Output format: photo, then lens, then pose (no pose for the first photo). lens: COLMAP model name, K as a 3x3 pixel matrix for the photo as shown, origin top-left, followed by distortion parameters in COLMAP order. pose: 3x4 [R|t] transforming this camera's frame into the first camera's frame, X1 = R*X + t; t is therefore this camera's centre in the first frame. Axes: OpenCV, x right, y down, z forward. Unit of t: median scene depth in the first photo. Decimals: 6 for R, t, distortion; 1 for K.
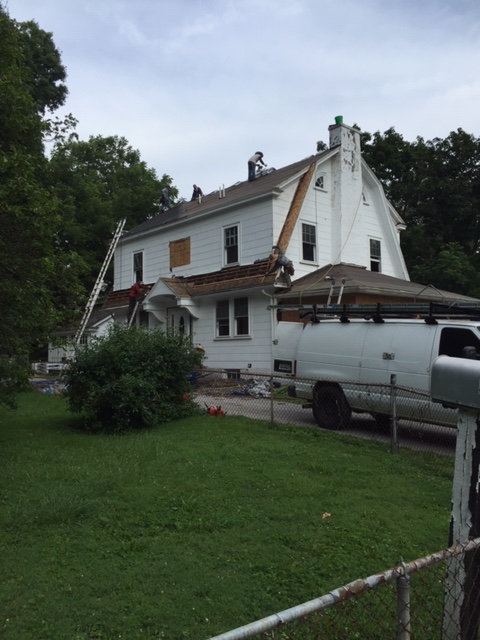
lens RADIAL K [[540.8, 0, 240.0], [0, 540.8, 320.0], [0, 0, 1]] dist [0.031303, -0.001156]
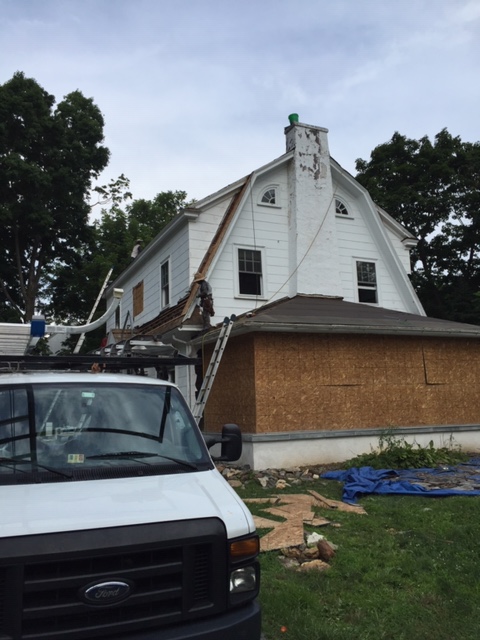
lens RADIAL K [[540.8, 0, 240.0], [0, 540.8, 320.0], [0, 0, 1]] dist [0.031303, -0.001156]
pose [[0.956818, -0.071093, -0.281859, 0.308387], [0.044022, 0.993887, -0.101247, 0.005304], [0.287334, 0.084466, 0.954099, 0.232534]]
